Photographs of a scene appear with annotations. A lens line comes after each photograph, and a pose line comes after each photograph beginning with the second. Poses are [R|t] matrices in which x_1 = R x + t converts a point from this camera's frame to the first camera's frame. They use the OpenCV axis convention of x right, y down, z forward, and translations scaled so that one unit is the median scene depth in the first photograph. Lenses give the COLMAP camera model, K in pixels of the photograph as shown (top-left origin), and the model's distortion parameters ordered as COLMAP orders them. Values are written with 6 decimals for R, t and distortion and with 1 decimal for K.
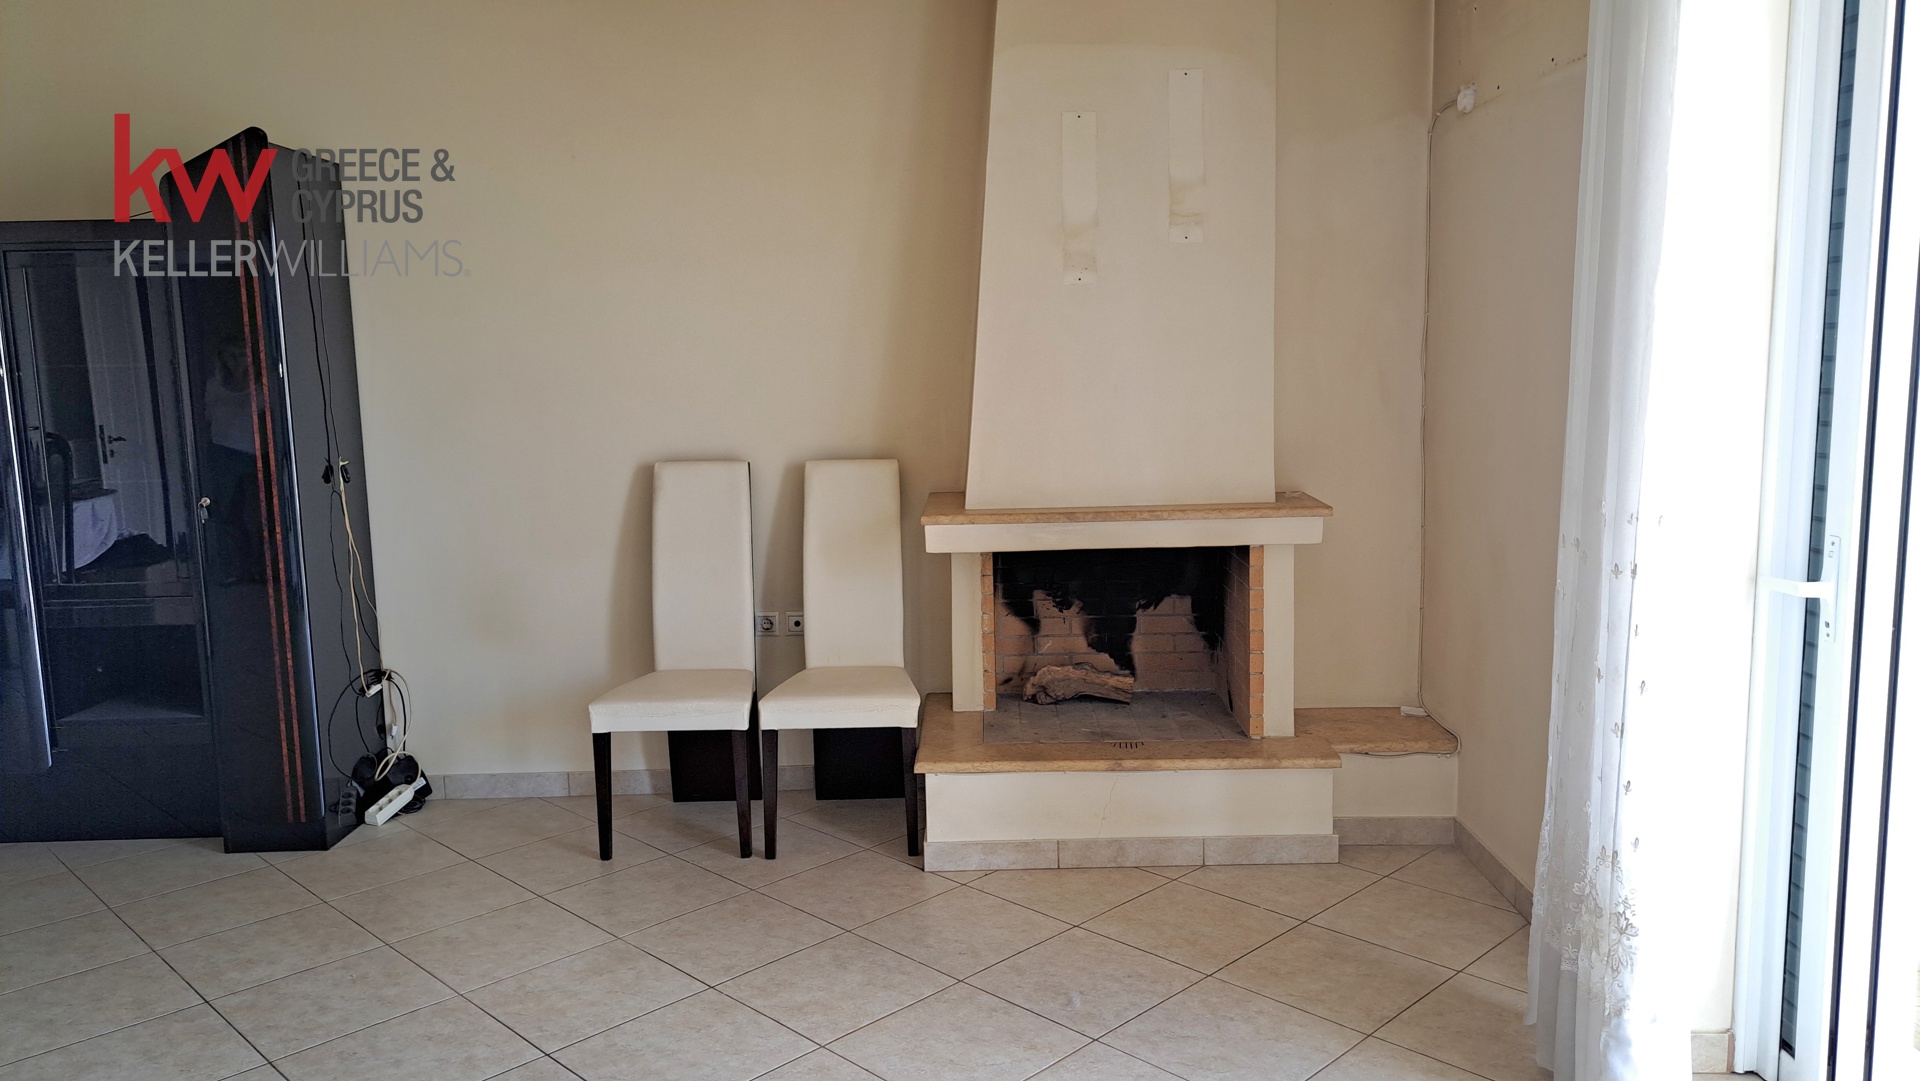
lens RADIAL K [[1383.9, 0, 979.4], [0, 1383.9, 526.9], [0, 0, 1]] dist [0.069625, -0.072175]
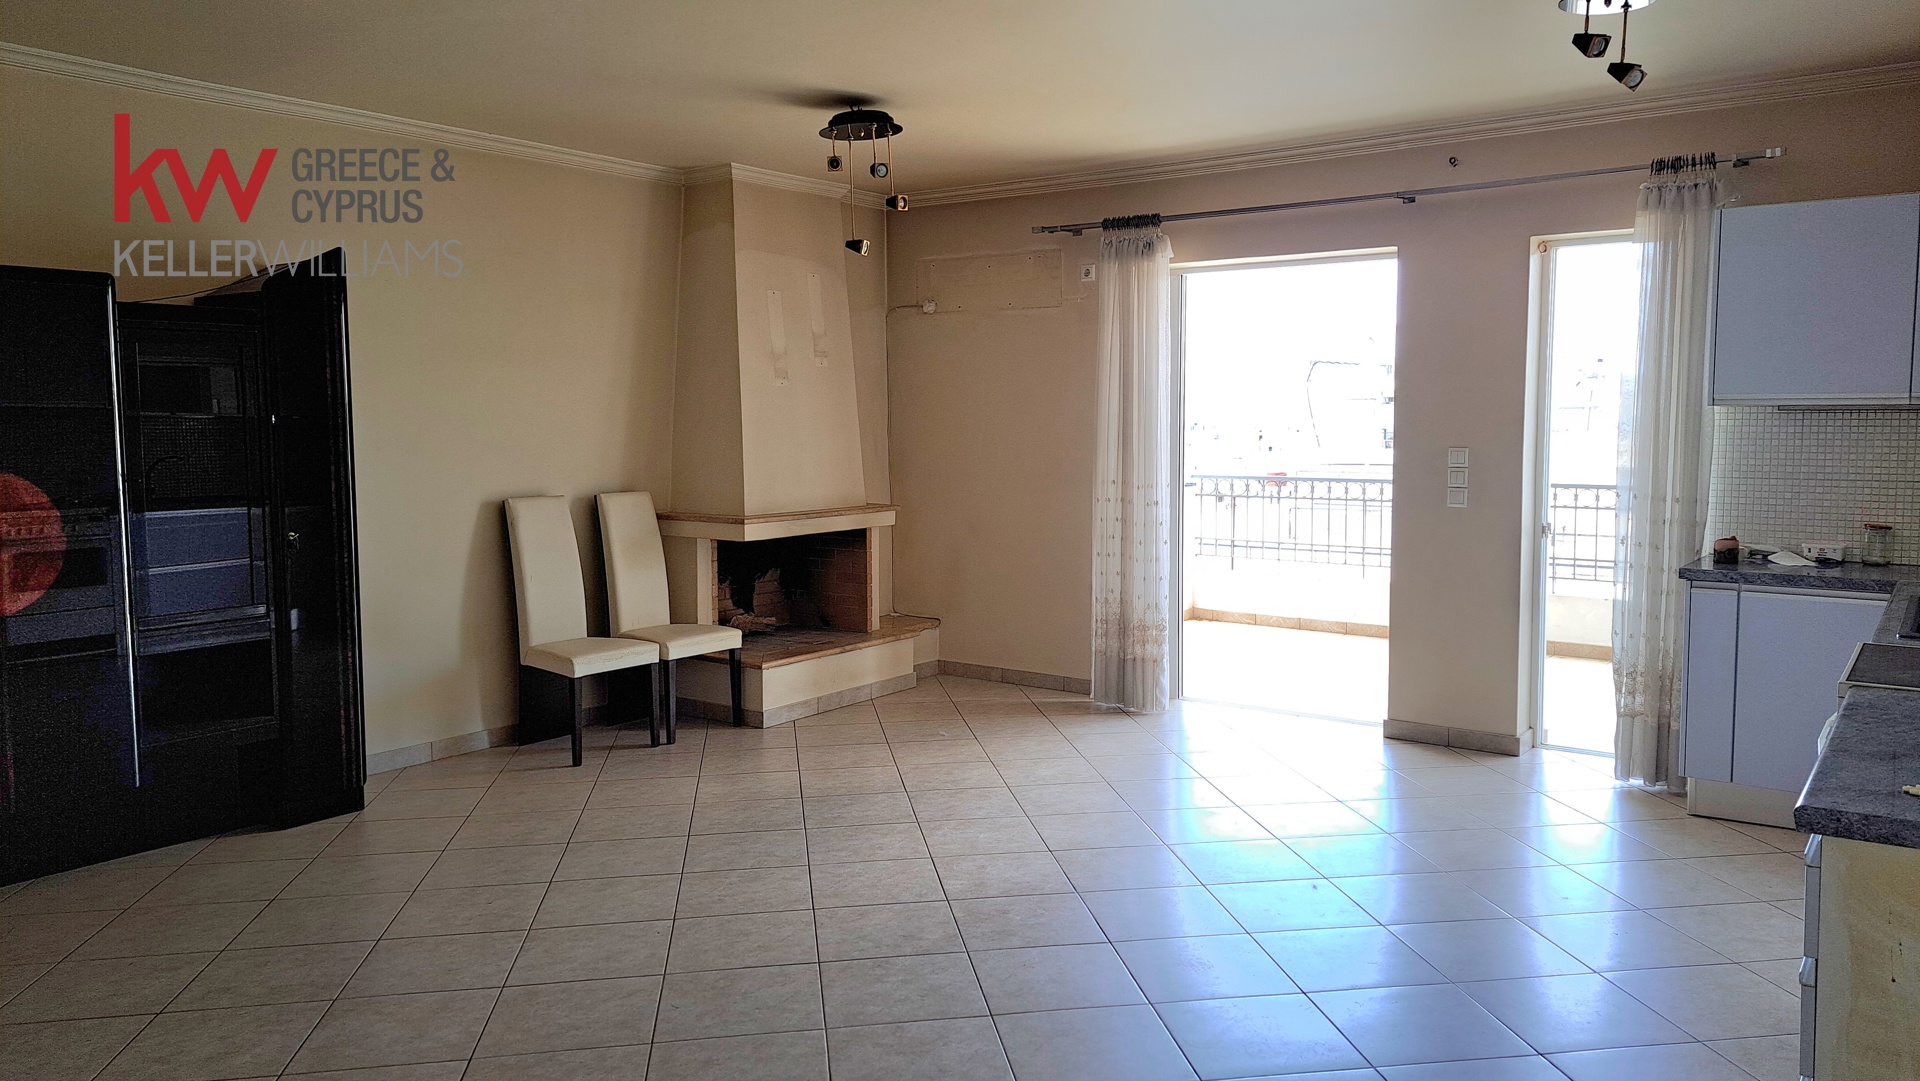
lens RADIAL K [[1383.9, 0, 979.4], [0, 1383.9, 526.9], [0, 0, 1]] dist [0.069625, -0.072175]
pose [[0.582031, -0.046467, 0.811838, -1.224453], [0.094936, 0.995422, -0.011088, 0.046270], [-0.807606, 0.083526, 0.583778, -0.218748]]
